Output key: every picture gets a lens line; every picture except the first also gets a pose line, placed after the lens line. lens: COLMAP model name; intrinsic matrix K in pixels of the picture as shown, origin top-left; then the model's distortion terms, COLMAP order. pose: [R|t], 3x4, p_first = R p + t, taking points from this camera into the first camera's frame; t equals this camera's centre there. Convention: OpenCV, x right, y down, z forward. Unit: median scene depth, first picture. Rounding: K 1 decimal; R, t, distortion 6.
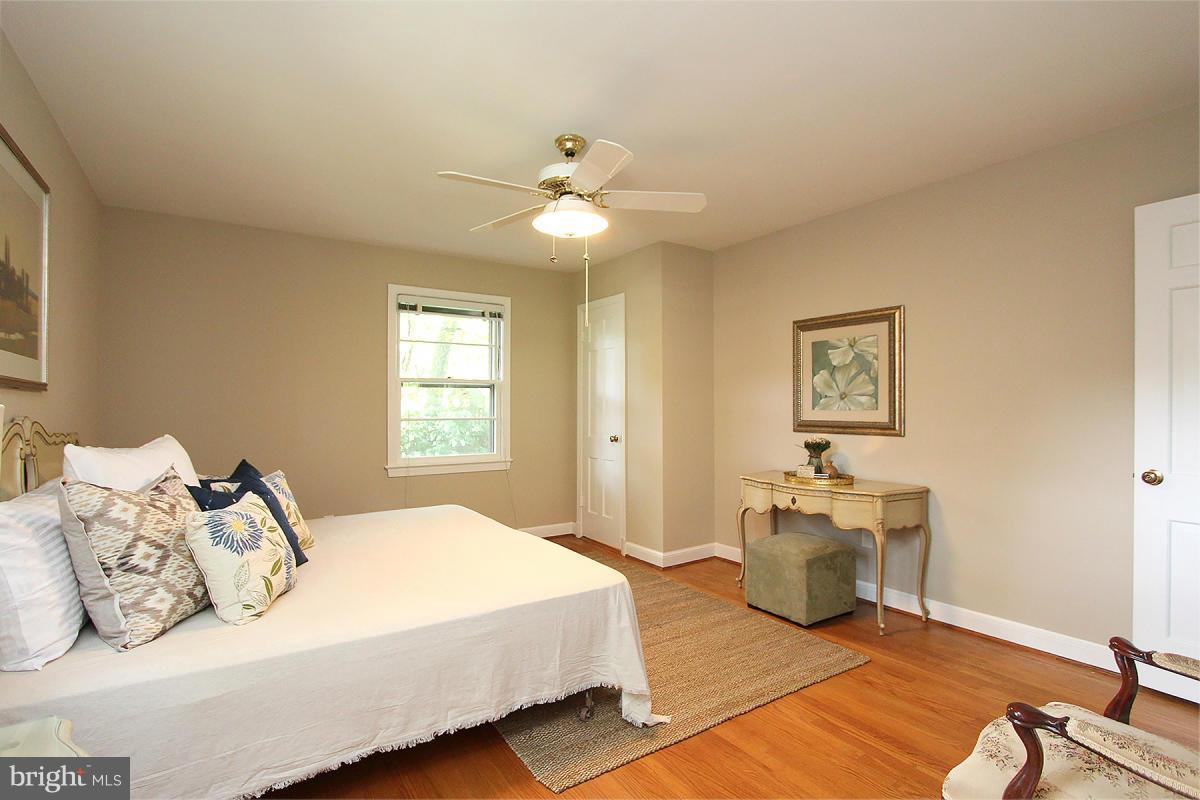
lens RADIAL K [[566.4, 0, 591.4], [0, 566.4, 405.4], [0, 0, 1]] dist [-0.012815, 0.000490]
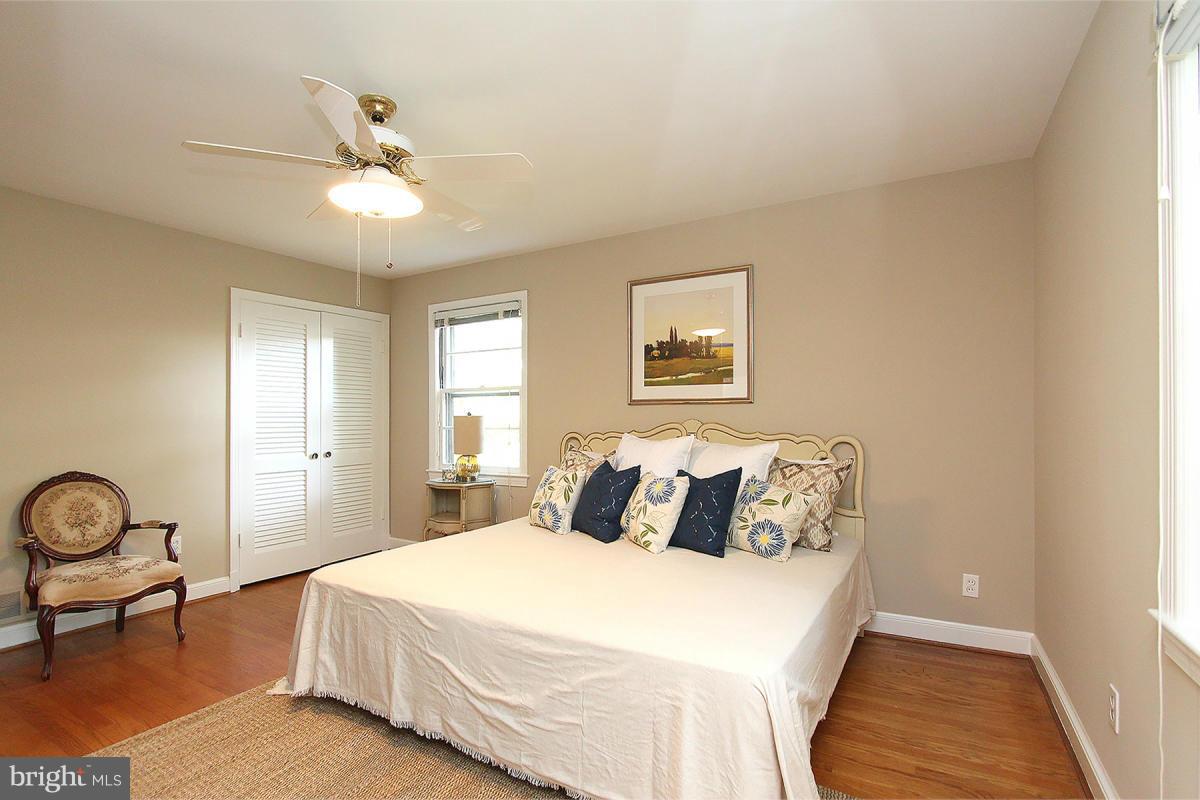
lens RADIAL K [[564.1, 0, 598.7], [0, 564.1, 411.2], [0, 0, 1]] dist [-0.014712, 0.001922]
pose [[-0.901005, 0.000941, -0.433808, 0.038071], [0.005770, 0.999935, -0.009816, 0.008256], [0.433771, -0.011347, -0.900952, 2.461398]]
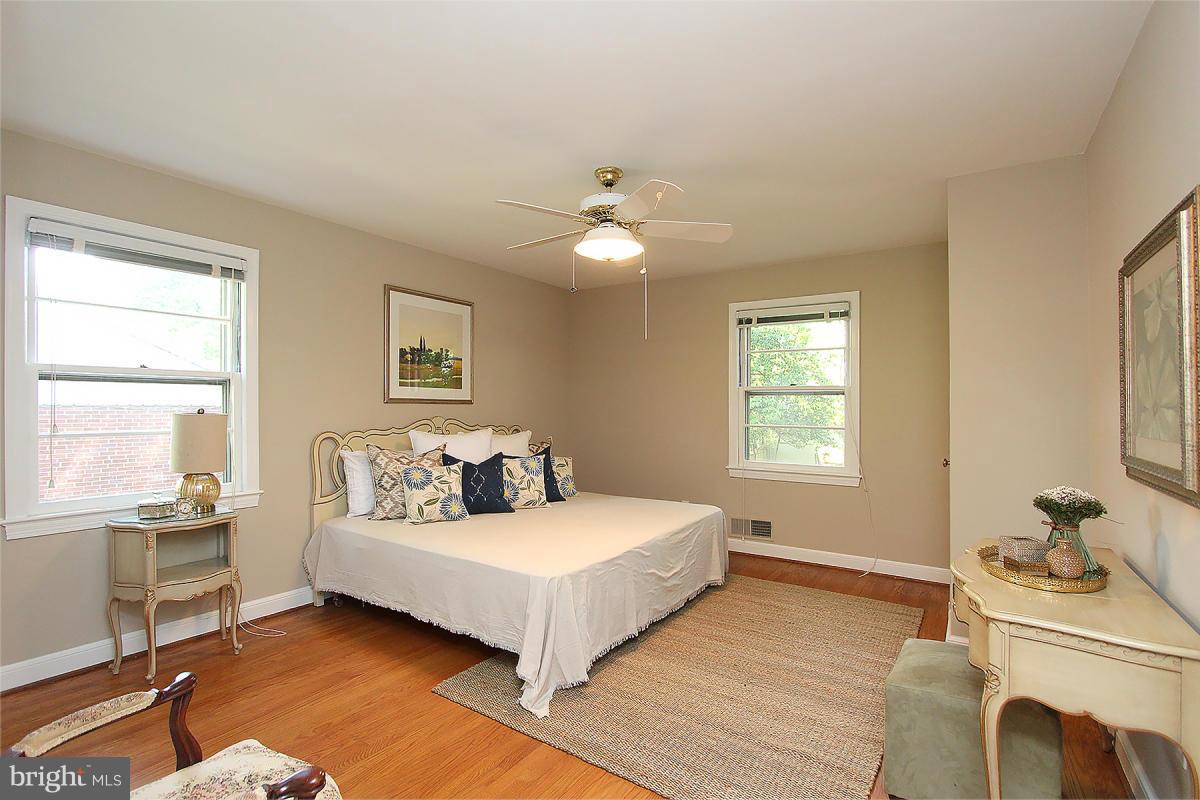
lens RADIAL K [[566.4, 0, 591.4], [0, 566.4, 405.4], [0, 0, 1]] dist [-0.012815, 0.000490]
pose [[0.370398, 0.002654, -0.928870, 1.233475], [-0.008427, 0.999964, -0.000503, -0.027463], [0.928835, 0.008013, 0.370407, 0.740420]]
